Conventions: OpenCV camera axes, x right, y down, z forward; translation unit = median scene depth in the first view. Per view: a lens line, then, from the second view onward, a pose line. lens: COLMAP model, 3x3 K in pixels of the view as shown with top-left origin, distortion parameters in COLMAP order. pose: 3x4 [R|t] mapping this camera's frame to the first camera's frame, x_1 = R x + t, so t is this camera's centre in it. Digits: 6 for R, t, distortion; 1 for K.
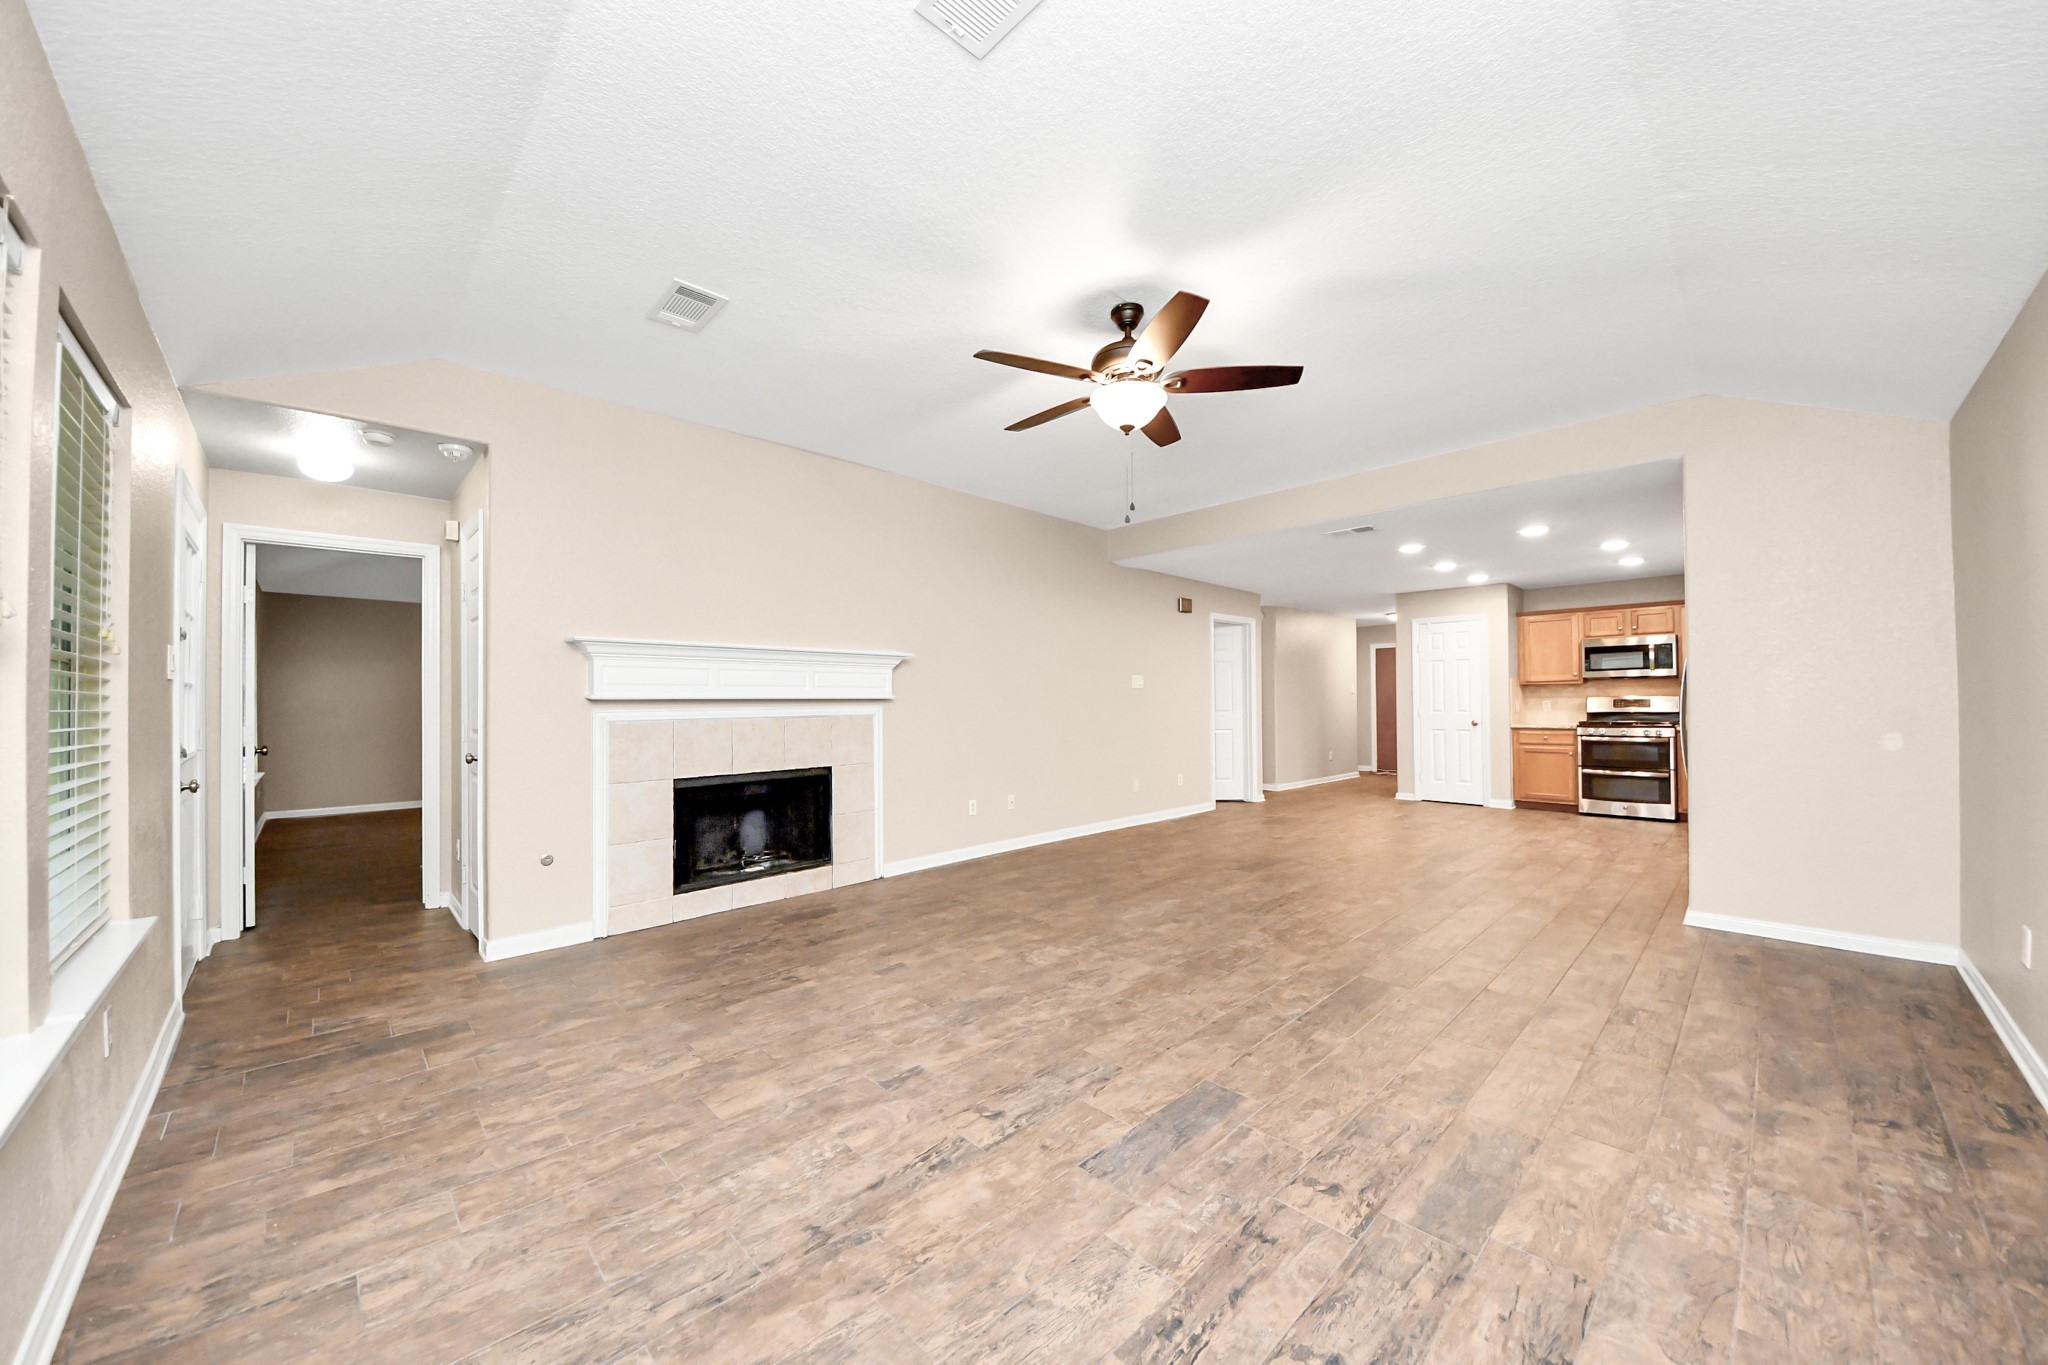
lens RADIAL K [[730.2, 0, 1021.3], [0, 730.2, 689.1], [0, 0, 1]] dist [0.020499, -0.010011]
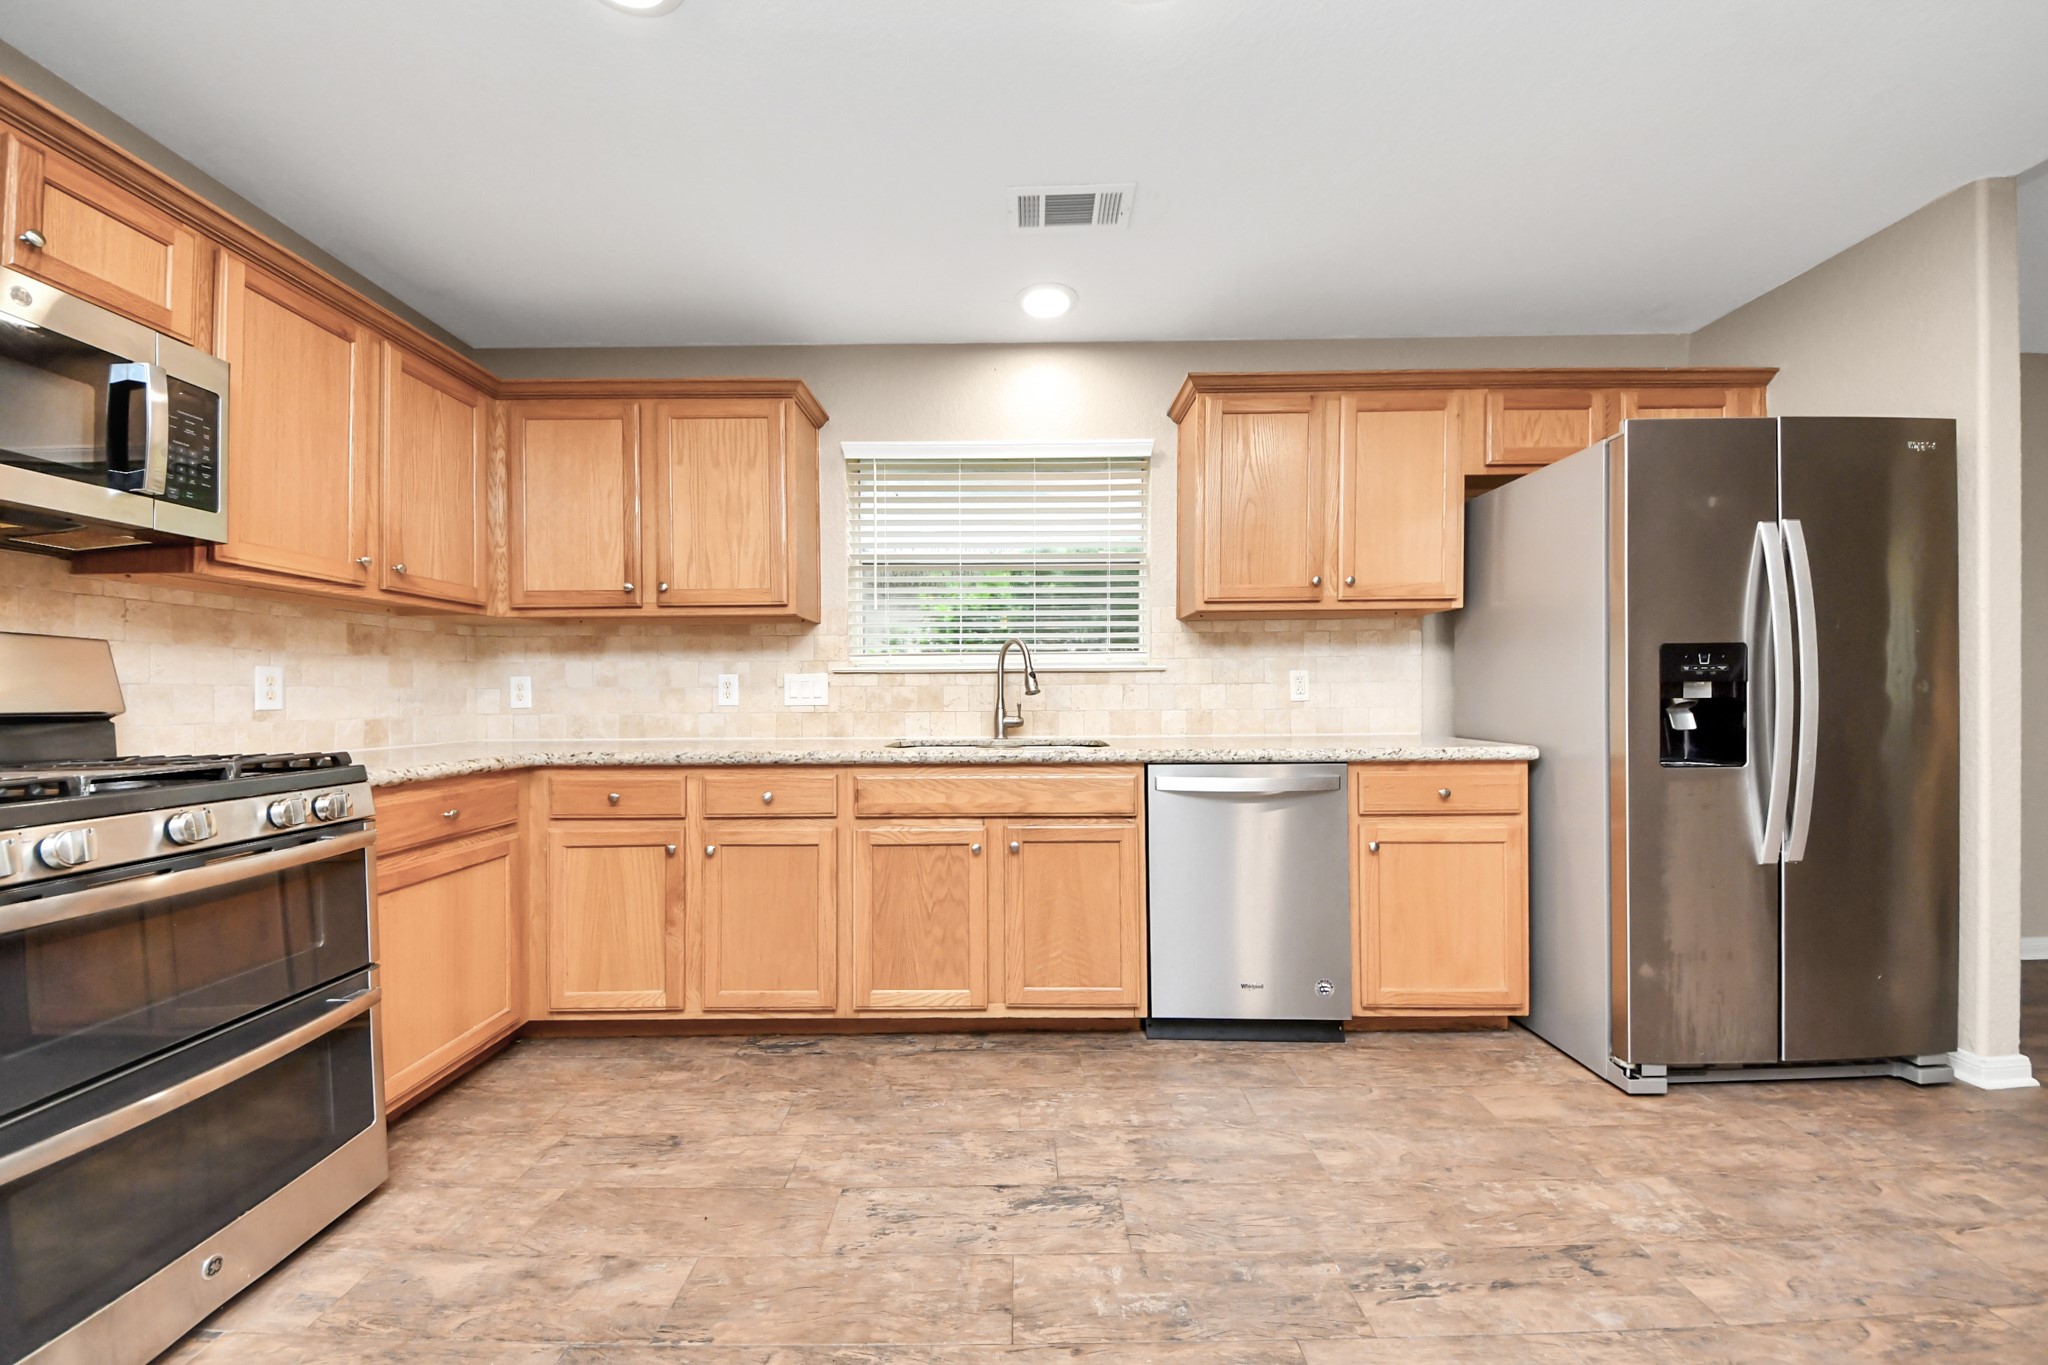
lens RADIAL K [[737.3, 0, 1015.3], [0, 737.3, 691.6], [0, 0, 1]] dist [0.030998, -0.021209]
pose [[-0.716271, 0.010548, 0.697742, 1.607056], [-0.000191, 0.999883, -0.015312, 0.084542], [-0.697822, -0.011101, -0.716185, 2.818379]]
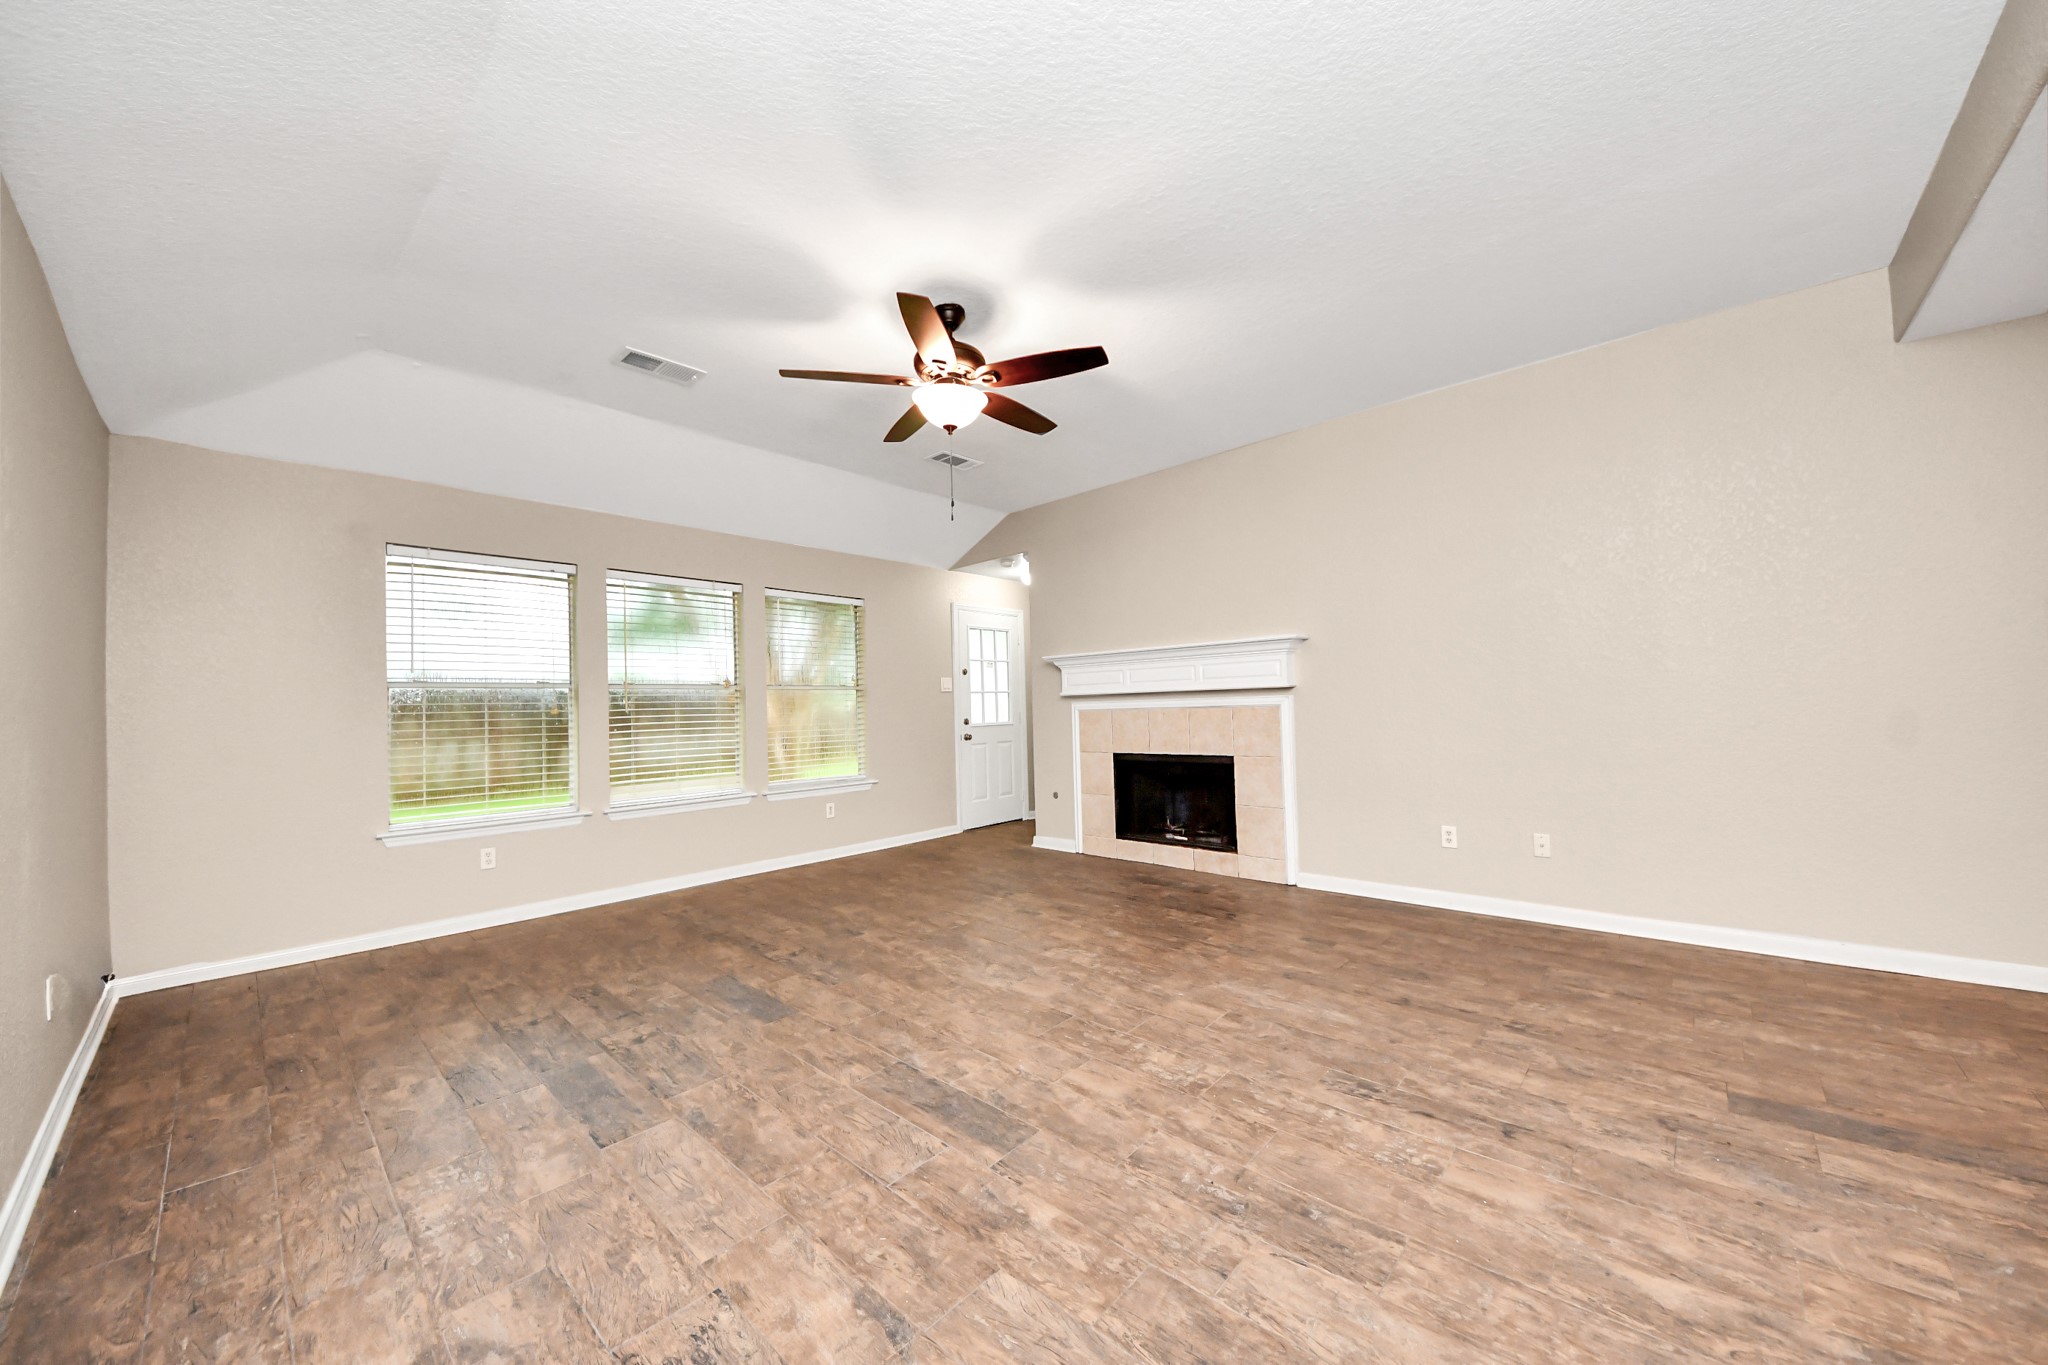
lens RADIAL K [[730.2, 0, 1021.3], [0, 730.2, 689.1], [0, 0, 1]] dist [0.020499, -0.010011]
pose [[0.050541, -0.018635, -0.998548, 1.345725], [0.037579, 0.999153, -0.016745, 0.034106], [0.998015, -0.036678, 0.051198, 1.198385]]
